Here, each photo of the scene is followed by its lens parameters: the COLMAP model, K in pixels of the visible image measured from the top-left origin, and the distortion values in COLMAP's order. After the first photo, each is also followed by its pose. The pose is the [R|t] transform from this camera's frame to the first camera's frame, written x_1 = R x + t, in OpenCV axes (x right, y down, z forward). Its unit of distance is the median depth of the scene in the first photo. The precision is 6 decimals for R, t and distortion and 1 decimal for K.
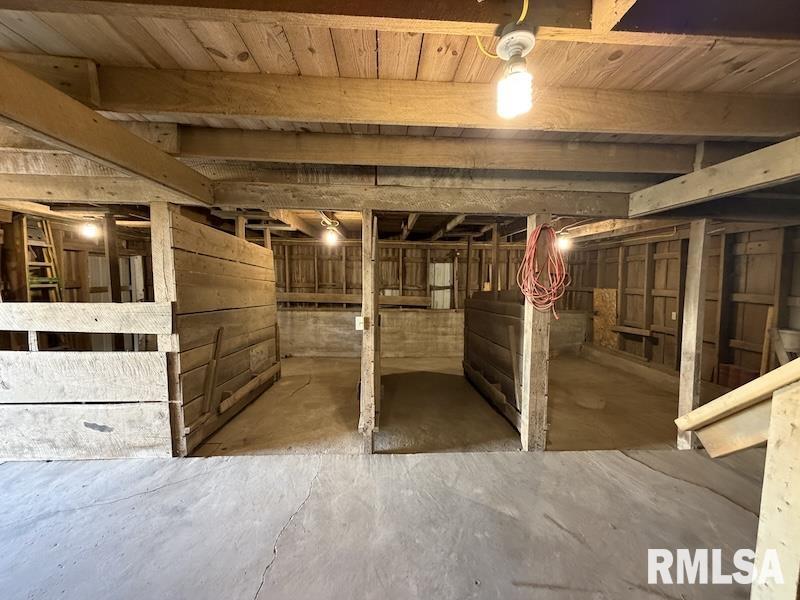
lens RADIAL K [[321.7, 0, 400.0], [0, 321.7, 300.0], [0, 0, 1]] dist [0.001714, 0.000137]
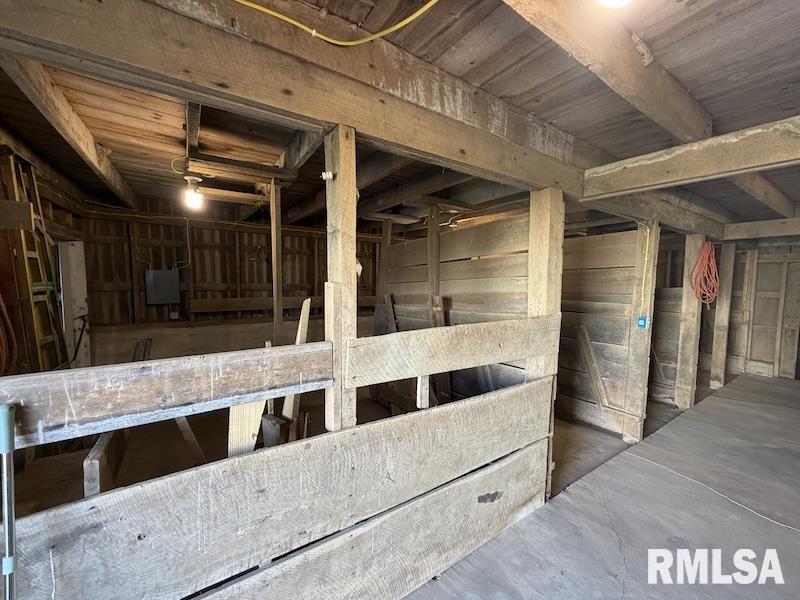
lens RADIAL K [[321.7, 0, 400.0], [0, 321.7, 300.0], [0, 0, 1]] dist [0.001714, 0.000137]
pose [[0.861149, -0.037514, 0.506967, -1.536368], [0.033209, 0.999295, 0.017536, -0.057591], [-0.507267, 0.001734, 0.861787, 0.524976]]
